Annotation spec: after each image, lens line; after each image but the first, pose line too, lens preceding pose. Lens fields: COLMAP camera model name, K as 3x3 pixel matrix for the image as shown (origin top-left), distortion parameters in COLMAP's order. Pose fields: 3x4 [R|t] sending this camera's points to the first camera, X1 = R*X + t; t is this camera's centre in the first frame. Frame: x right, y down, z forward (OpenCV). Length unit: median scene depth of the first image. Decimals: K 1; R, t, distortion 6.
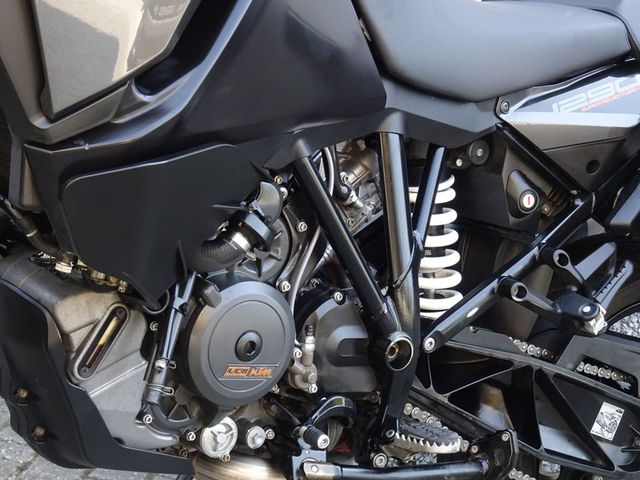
lens RADIAL K [[1395.6, 0, 319.6], [0, 1395.6, 240.6], [0, 0, 1]] dist [-0.015847, 0.000000]
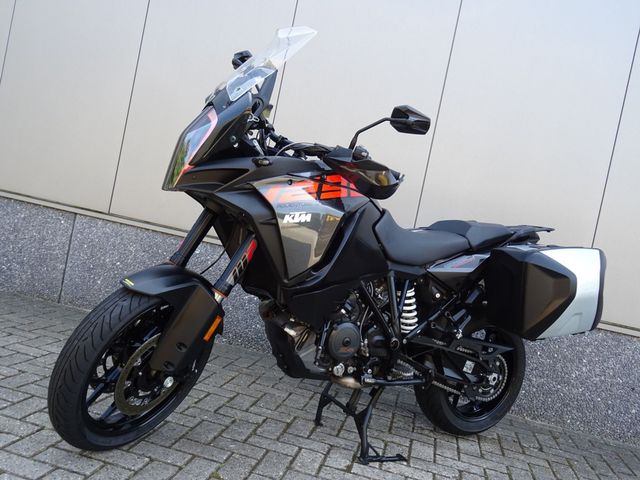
lens RADIAL K [[557.3, 0, 321.9], [0, 557.3, 239.4], [0, 0, 1]] dist [0.014654, -0.001351]
pose [[0.990297, -0.013587, -0.138303, 0.072227], [0.001145, 0.995973, -0.089646, -0.046029], [0.138964, 0.088618, 0.986324, -0.325031]]
